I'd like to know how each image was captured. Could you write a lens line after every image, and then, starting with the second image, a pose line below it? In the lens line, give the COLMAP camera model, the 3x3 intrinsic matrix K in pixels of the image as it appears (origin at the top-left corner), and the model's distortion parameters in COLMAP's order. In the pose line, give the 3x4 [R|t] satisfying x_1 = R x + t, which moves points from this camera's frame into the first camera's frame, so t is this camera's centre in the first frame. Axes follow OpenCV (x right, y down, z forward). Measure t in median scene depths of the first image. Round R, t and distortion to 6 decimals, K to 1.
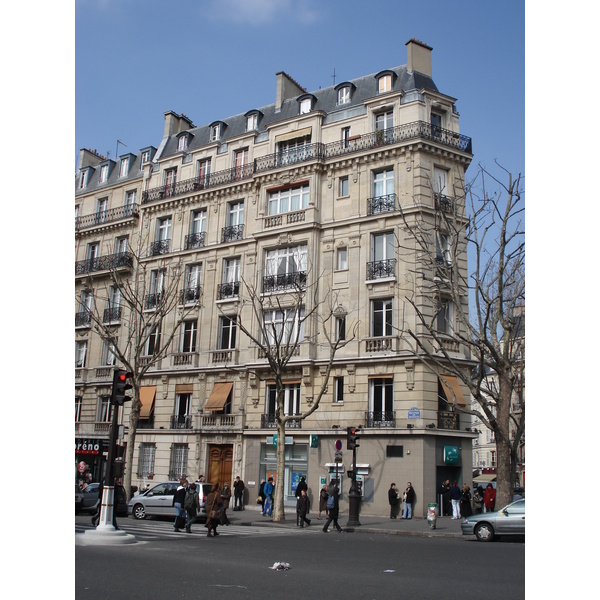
lens RADIAL K [[668.8, 0, 300.6], [0, 668.8, 299.9], [0, 0, 1]] dist [-0.132569, 0.000000]
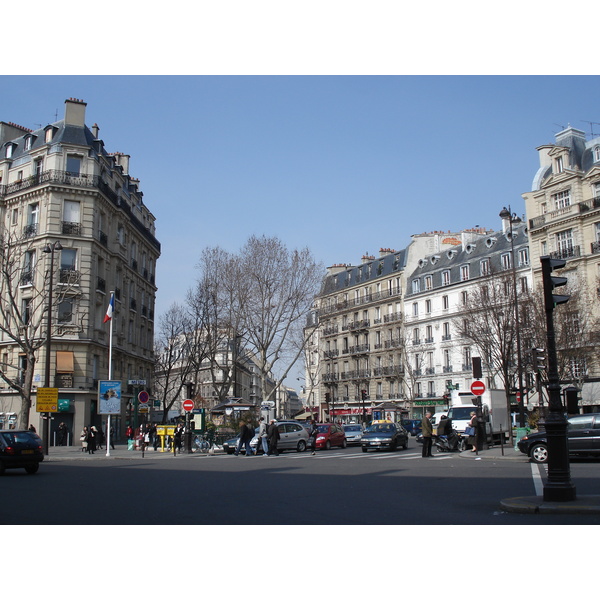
lens RADIAL K [[668.8, 0, 299.7], [0, 668.8, 300.3], [0, 0, 1]] dist [-0.132569, 0.000000]
pose [[0.998697, -0.049701, 0.011589, 0.617929], [0.048601, 0.995515, 0.081169, -0.075431], [-0.015571, -0.080500, 0.996633, -0.370327]]
